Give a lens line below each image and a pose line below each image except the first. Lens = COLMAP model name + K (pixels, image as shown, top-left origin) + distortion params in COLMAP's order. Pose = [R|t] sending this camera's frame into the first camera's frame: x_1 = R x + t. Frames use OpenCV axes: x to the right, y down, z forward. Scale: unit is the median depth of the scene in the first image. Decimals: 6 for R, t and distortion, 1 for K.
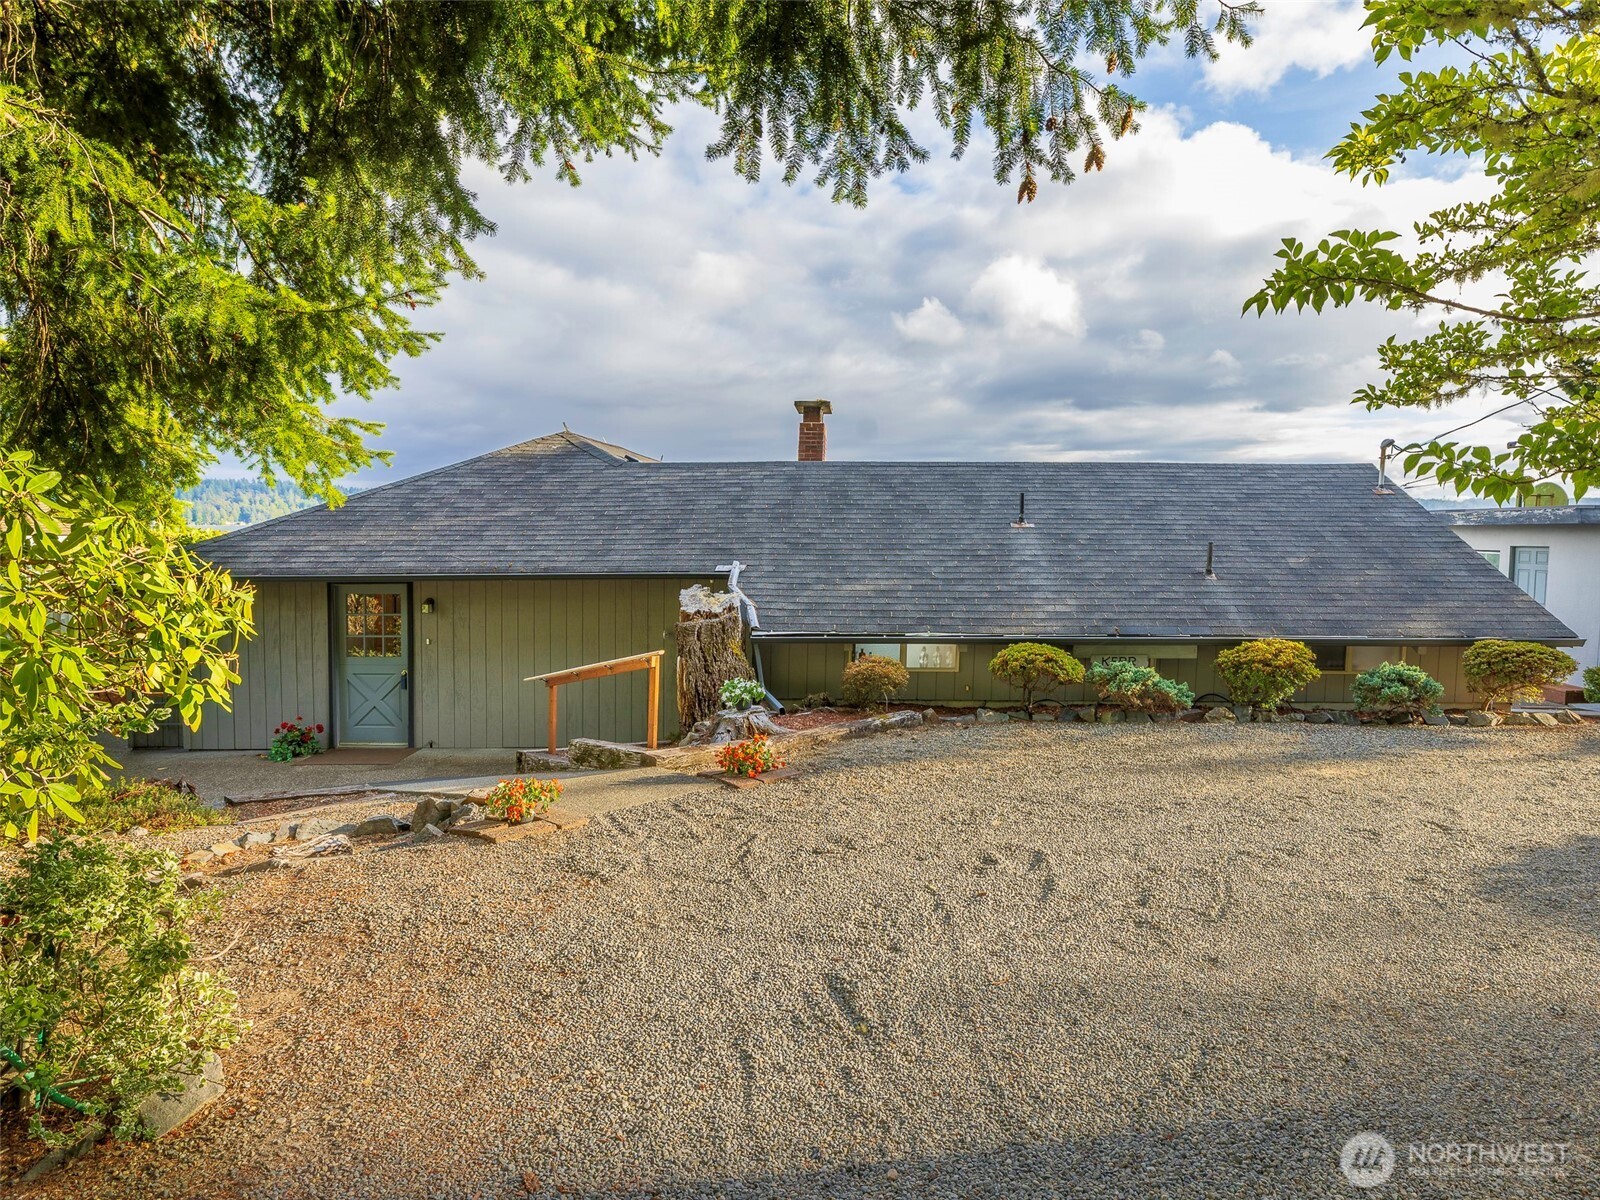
lens RADIAL K [[893.5, 0, 800.0], [0, 893.5, 600.0], [0, 0, 1]] dist [-0.003451, -0.000631]
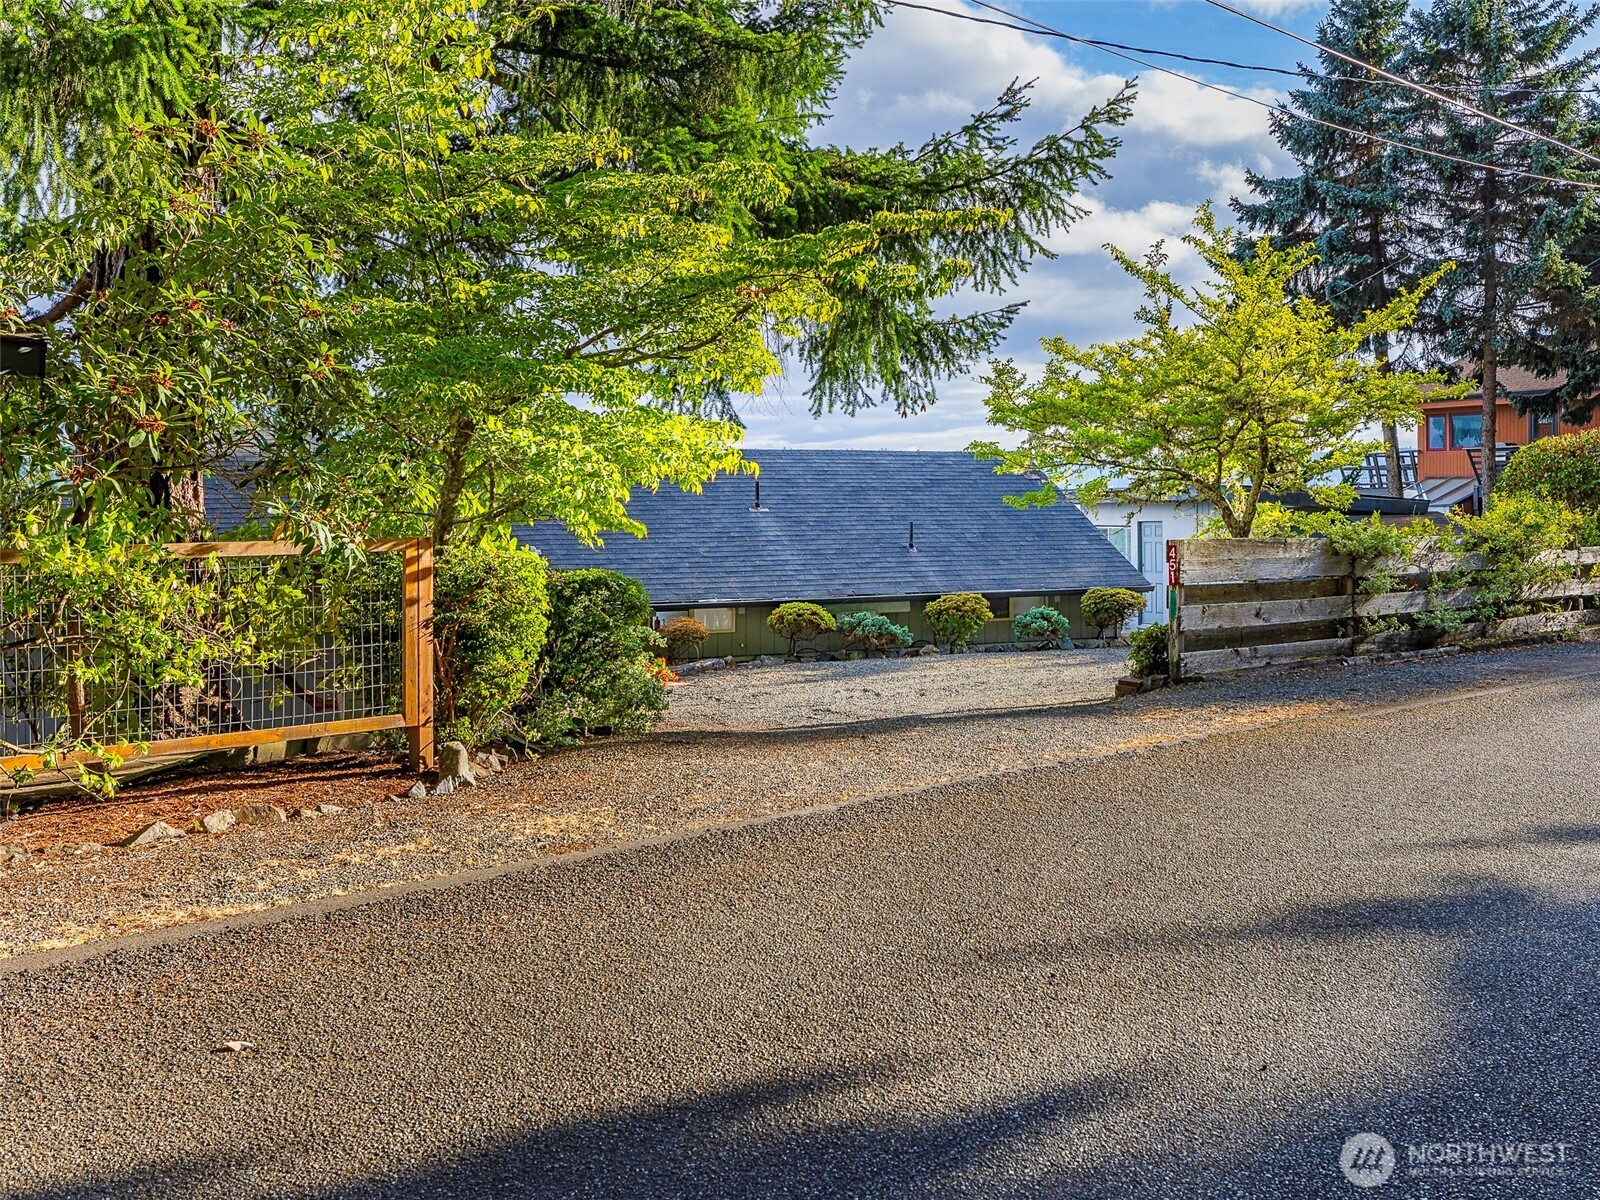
lens RADIAL K [[1400.3, 0, 800.0], [0, 1400.3, 600.0], [0, 0, 1]] dist [-0.156248, -0.004482]
pose [[0.923648, -0.039432, 0.381209, -0.514908], [0.043989, 0.999027, -0.003244, 0.051922], [-0.380710, 0.019765, 0.924483, -0.883556]]
